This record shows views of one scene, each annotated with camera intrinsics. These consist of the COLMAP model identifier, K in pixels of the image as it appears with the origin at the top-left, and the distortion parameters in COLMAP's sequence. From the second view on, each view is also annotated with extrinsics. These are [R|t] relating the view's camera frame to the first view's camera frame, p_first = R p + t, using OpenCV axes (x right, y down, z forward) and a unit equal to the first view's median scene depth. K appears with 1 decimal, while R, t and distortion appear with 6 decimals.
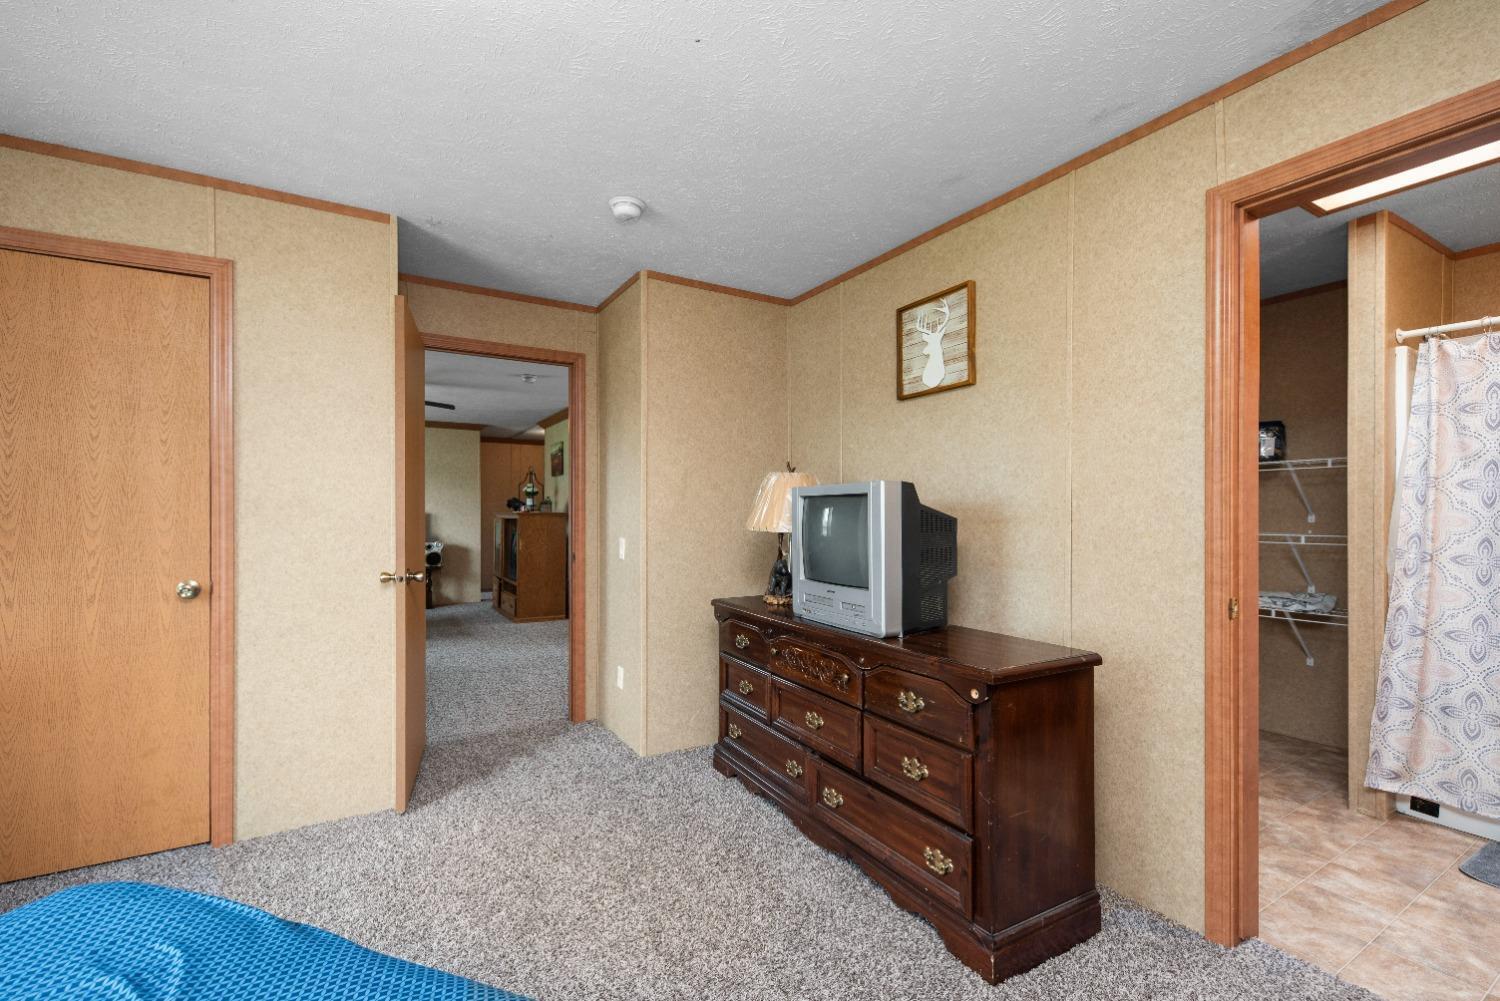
lens RADIAL K [[637.9, 0, 751.8], [0, 637.9, 515.7], [0, 0, 1]] dist [-0.000739, -0.000015]
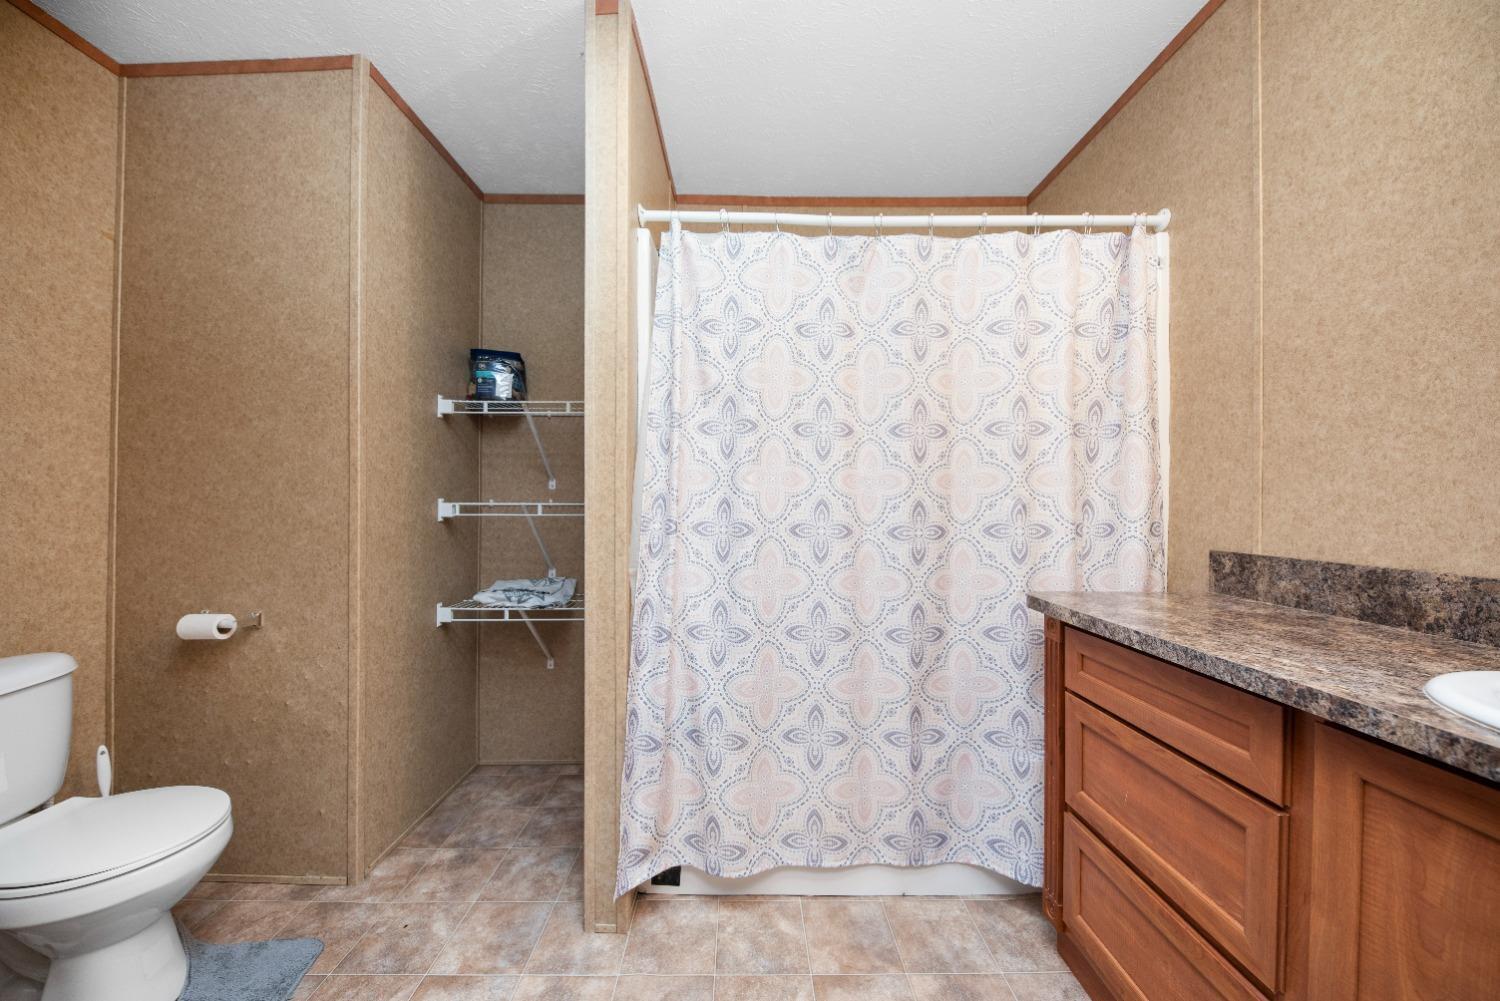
lens RADIAL K [[502.5, 0, 747.3], [0, 502.5, 498.3], [0, 0, 1]] dist [-0.015217, -0.000011]
pose [[0.489555, -0.002418, 0.871969, 0.605382], [0.005399, 0.999985, -0.000259, 0.033098], [-0.871956, 0.004835, 0.489561, 0.644034]]
